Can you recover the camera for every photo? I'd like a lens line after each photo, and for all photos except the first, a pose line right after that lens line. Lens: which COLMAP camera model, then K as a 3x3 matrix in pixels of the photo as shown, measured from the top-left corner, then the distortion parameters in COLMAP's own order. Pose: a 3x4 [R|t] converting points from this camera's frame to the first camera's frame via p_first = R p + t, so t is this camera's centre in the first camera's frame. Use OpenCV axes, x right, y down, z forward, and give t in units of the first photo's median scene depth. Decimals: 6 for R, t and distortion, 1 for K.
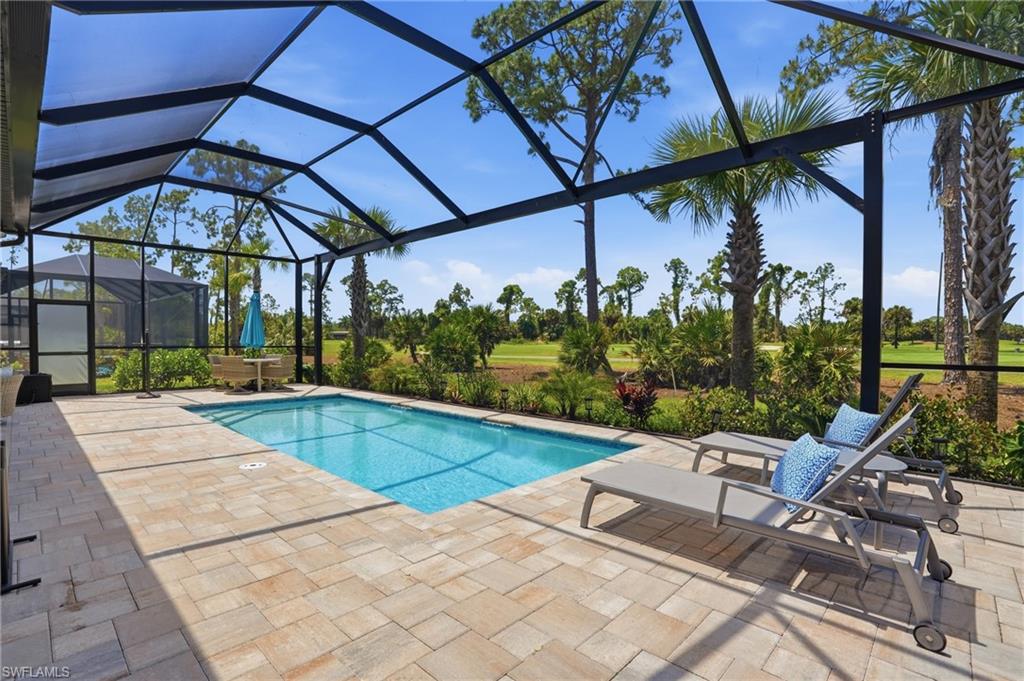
lens RADIAL K [[493.3, 0, 502.9], [0, 493.3, 337.7], [0, 0, 1]] dist [-0.058071, 0.016189]
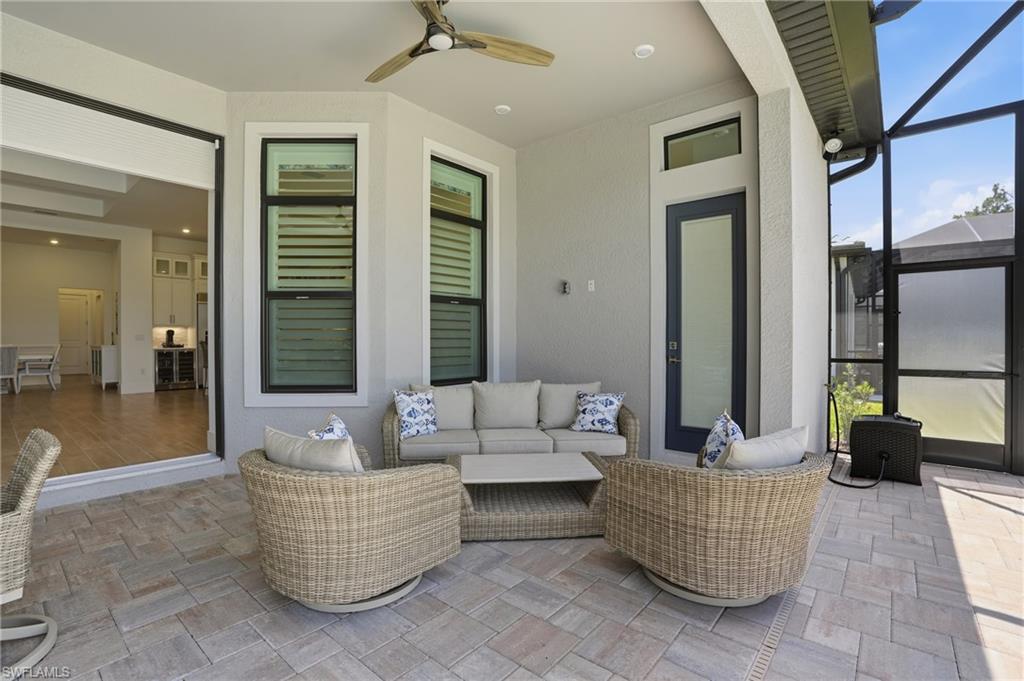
lens RADIAL K [[470.3, 0, 510.1], [0, 470.3, 356.2], [0, 0, 1]] dist [-0.051458, 0.010796]
pose [[0.071290, 0.022290, -0.997207, -0.504062], [-0.001526, 0.999752, 0.022238, 0.006205], [0.997454, -0.000064, 0.071306, 0.526905]]
